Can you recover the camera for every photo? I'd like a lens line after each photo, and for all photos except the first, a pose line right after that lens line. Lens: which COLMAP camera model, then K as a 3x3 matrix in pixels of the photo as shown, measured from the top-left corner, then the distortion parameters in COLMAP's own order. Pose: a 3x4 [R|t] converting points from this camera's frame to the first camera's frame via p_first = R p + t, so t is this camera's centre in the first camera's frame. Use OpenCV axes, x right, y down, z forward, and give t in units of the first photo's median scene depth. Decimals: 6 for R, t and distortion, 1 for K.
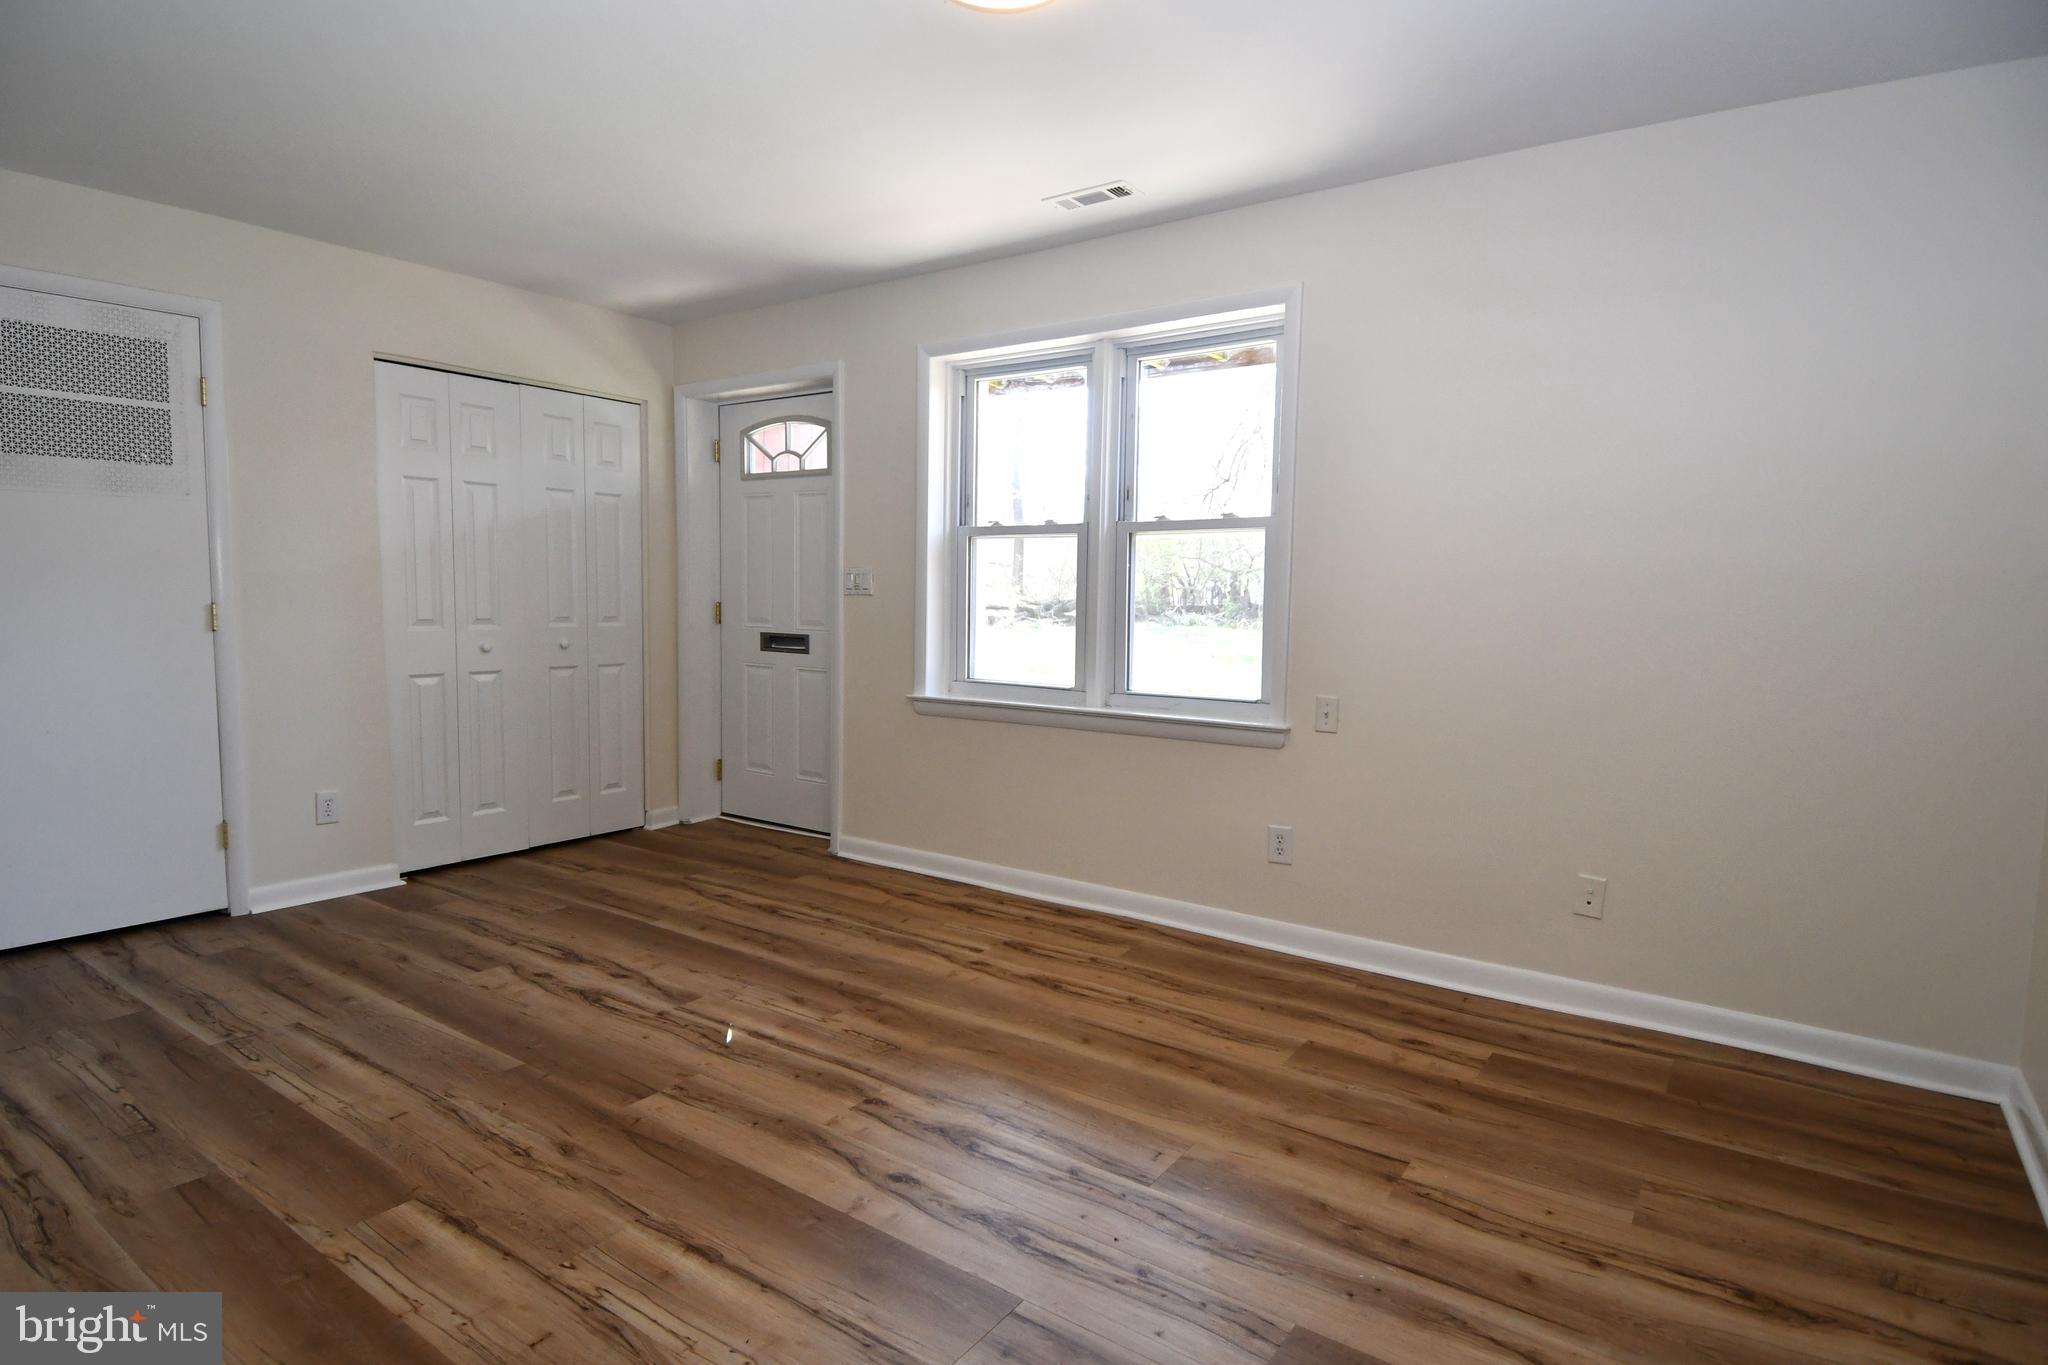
lens RADIAL K [[1079.4, 0, 972.5], [0, 1079.4, 679.7], [0, 0, 1]] dist [0.049149, -0.059940]
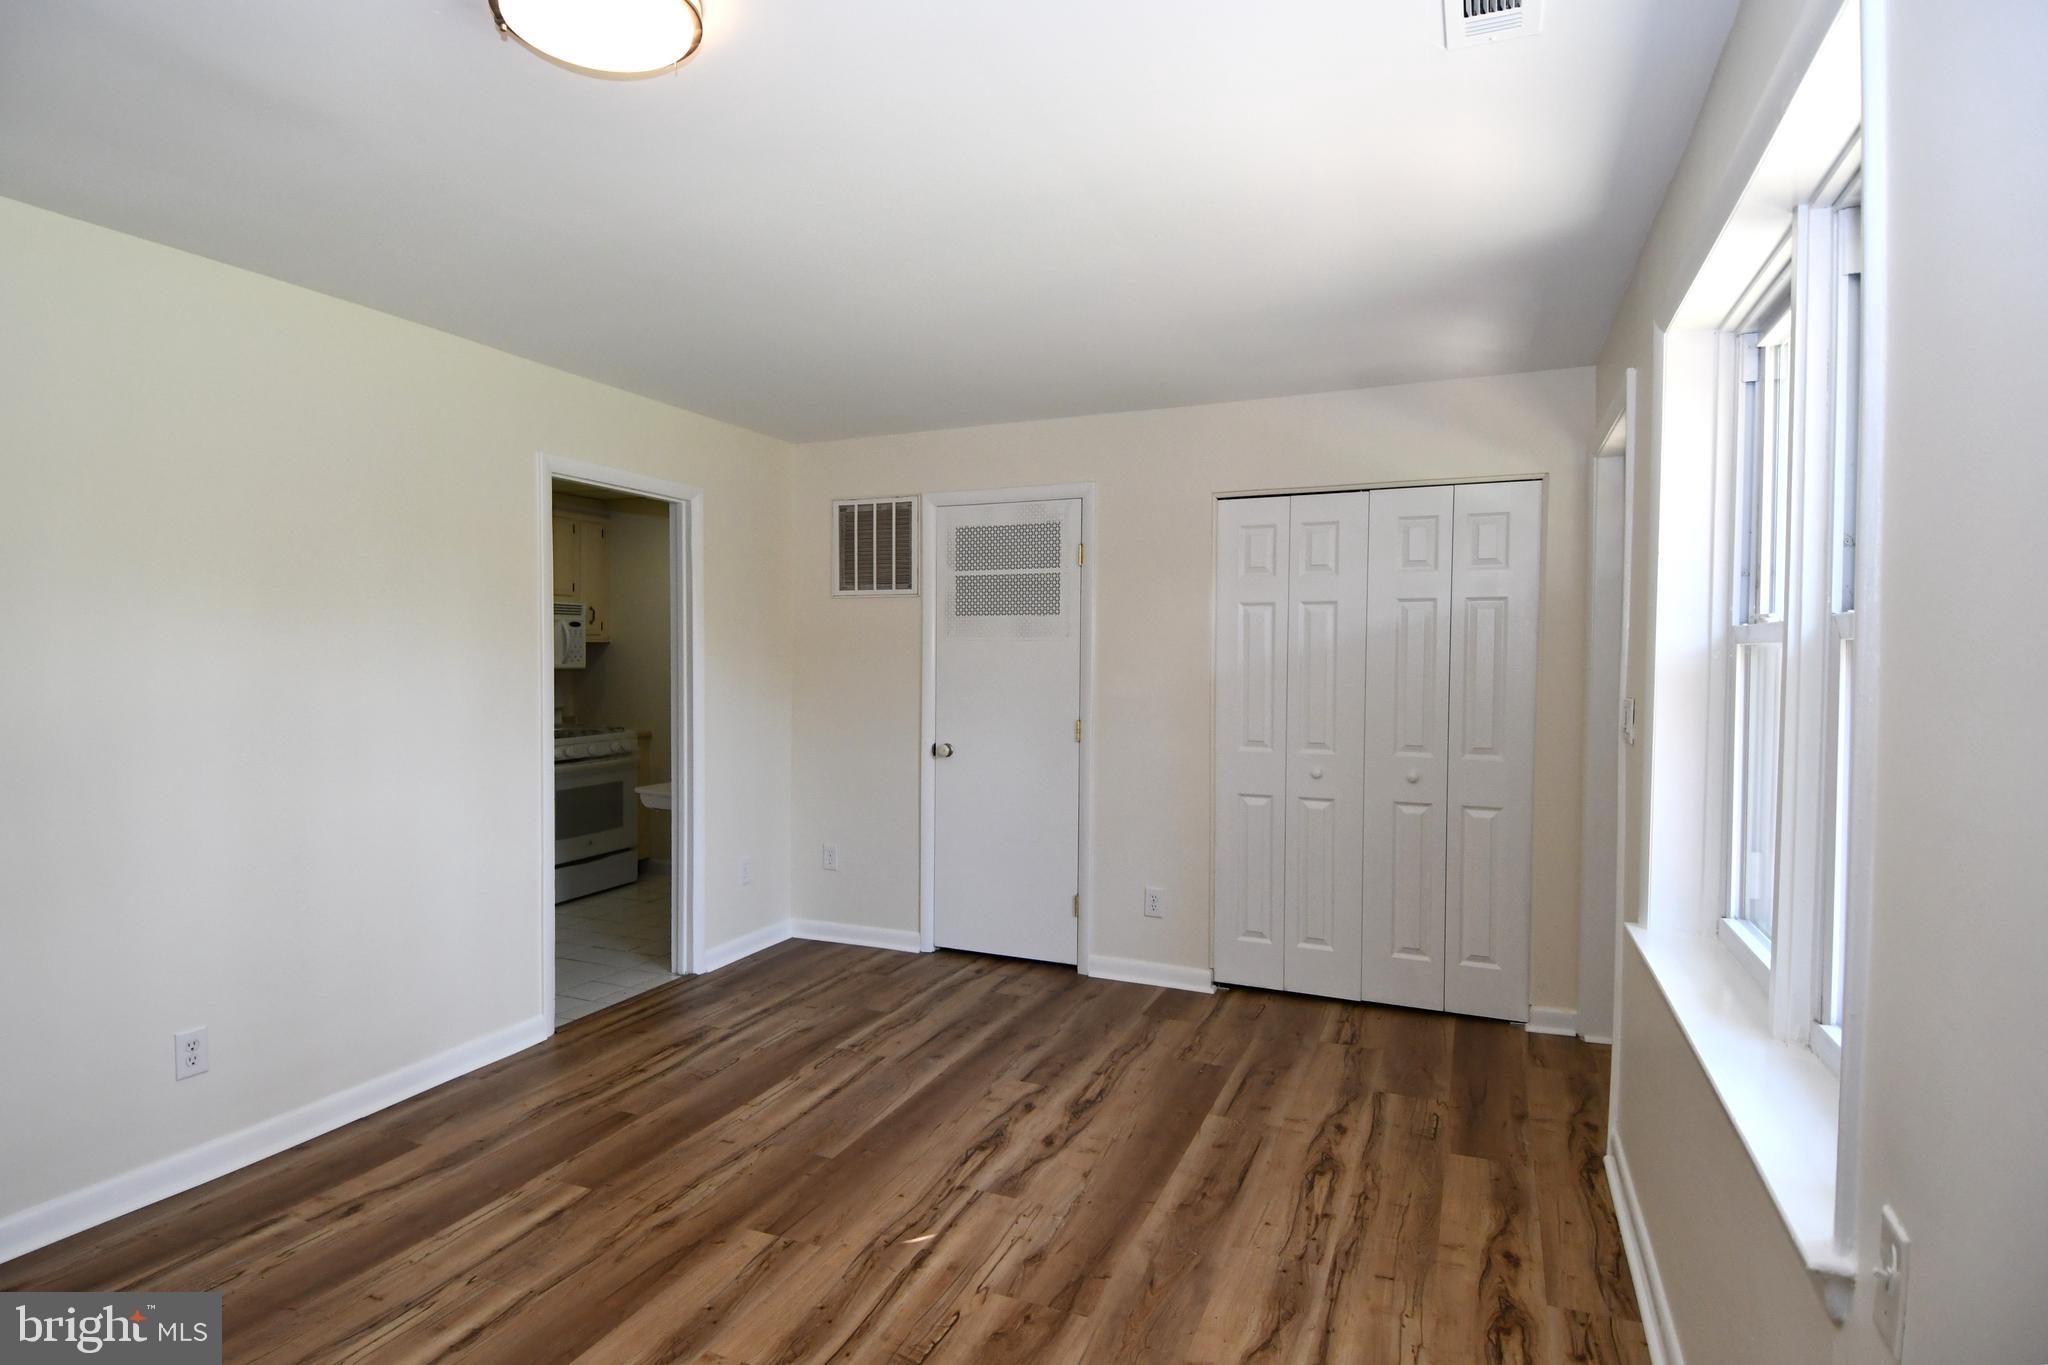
lens RADIAL K [[1069.2, 0, 1010.5], [0, 1069.2, 685.9], [0, 0, 1]] dist [0.053511, -0.059068]
pose [[0.235518, 0.012208, -0.971793, 0.619212], [-0.081780, 0.996624, -0.007299, -0.118568], [0.968423, 0.081193, 0.235721, 0.790907]]
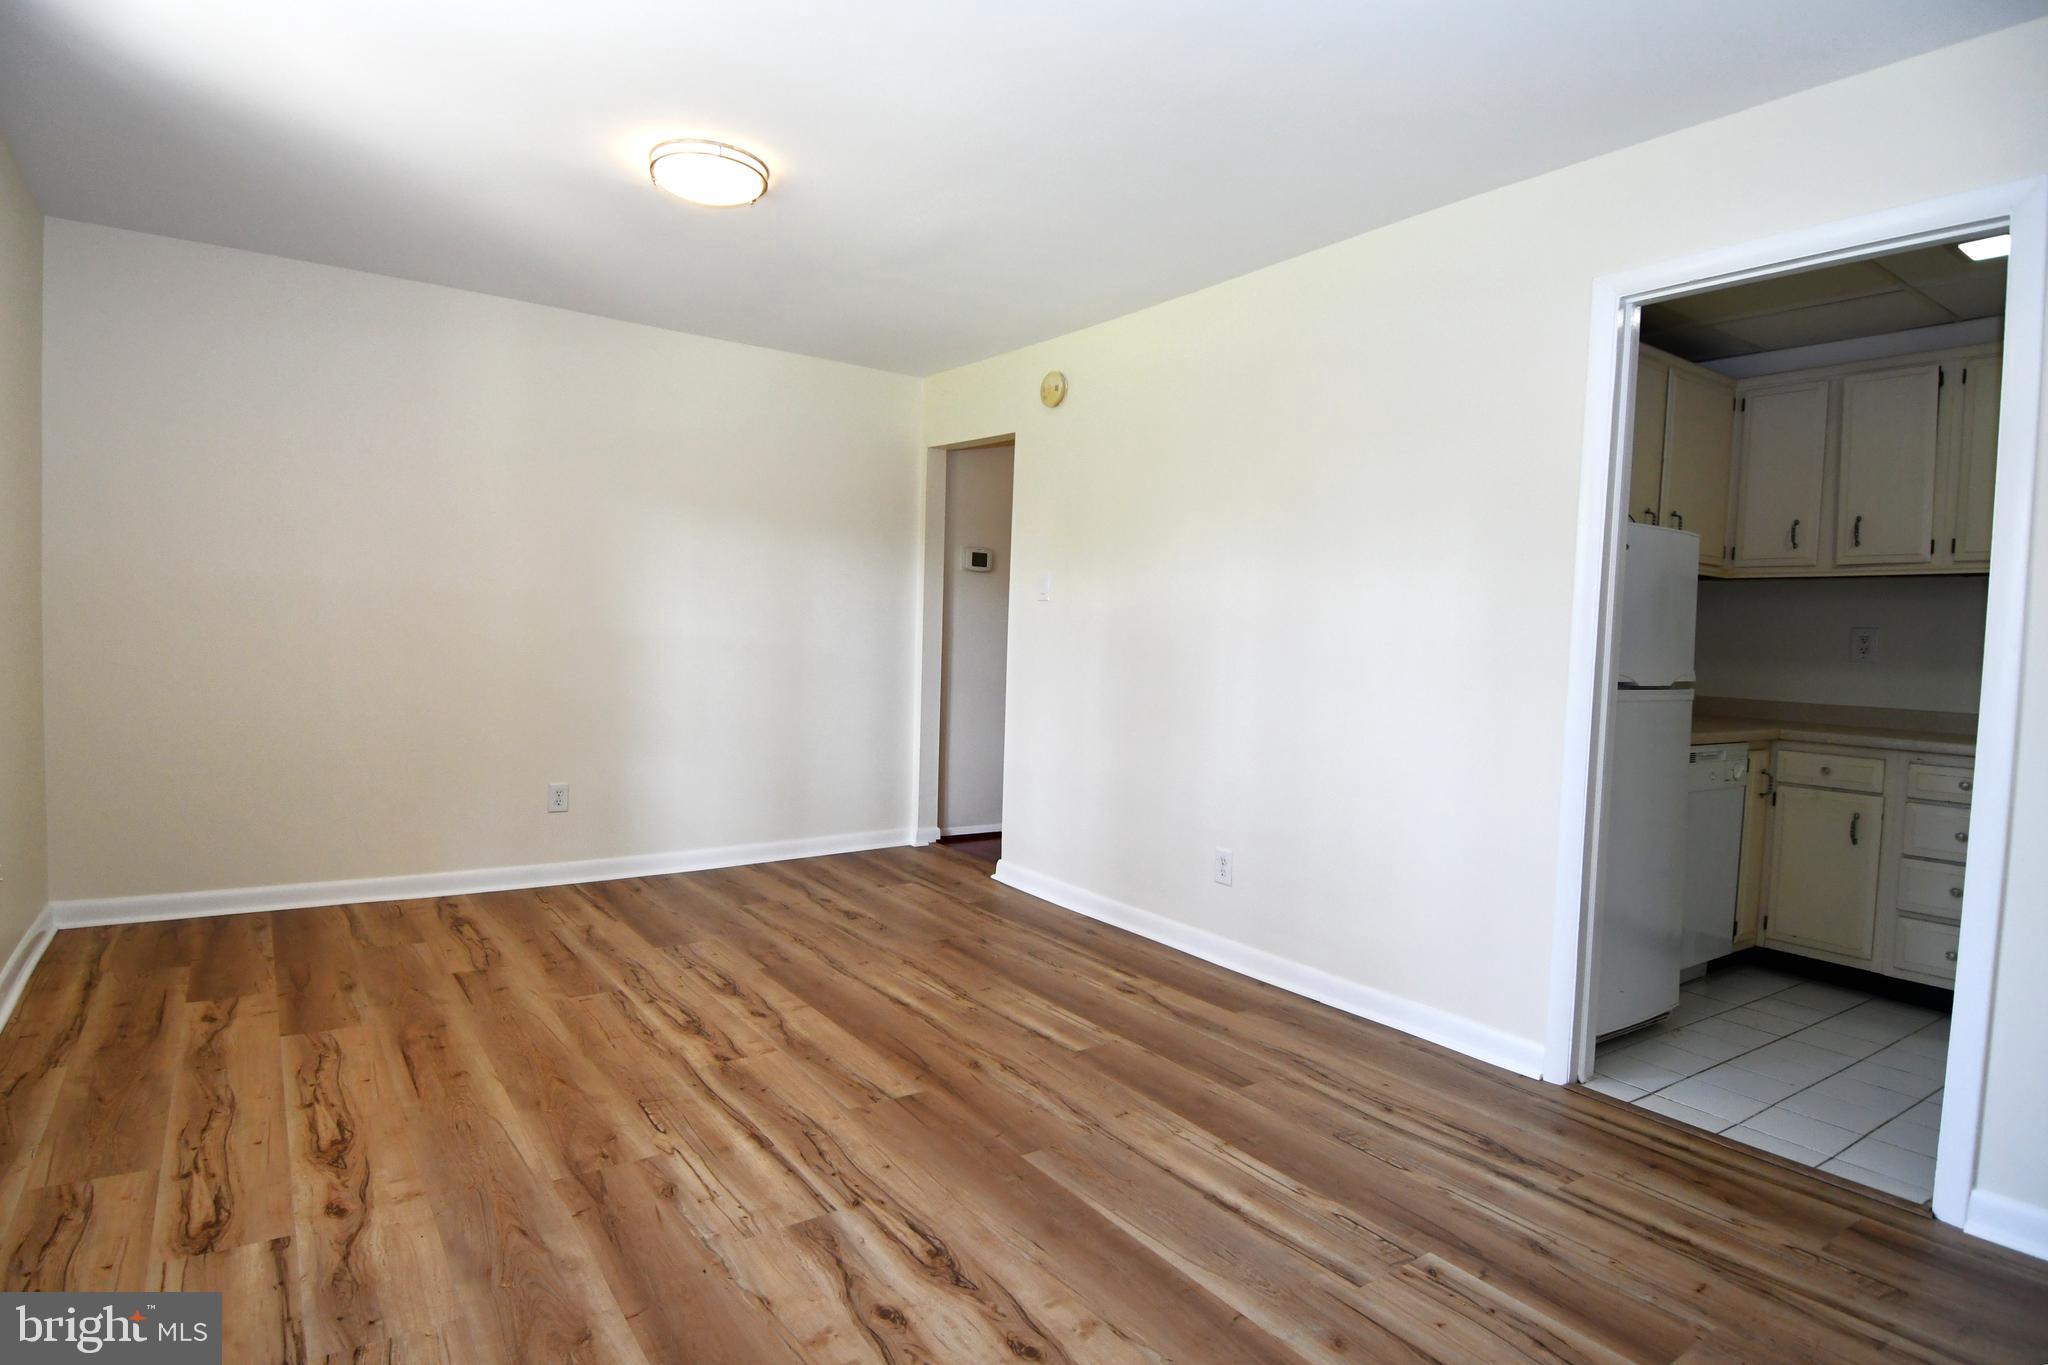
lens RADIAL K [[1069.2, 0, 1010.5], [0, 1069.2, 685.9], [0, 0, 1]] dist [0.053511, -0.059068]
pose [[-0.950347, -0.061239, 0.305107, -0.581803], [-0.021821, 0.991147, 0.130966, -0.126611], [-0.310425, 0.117806, -0.943270, 1.605506]]
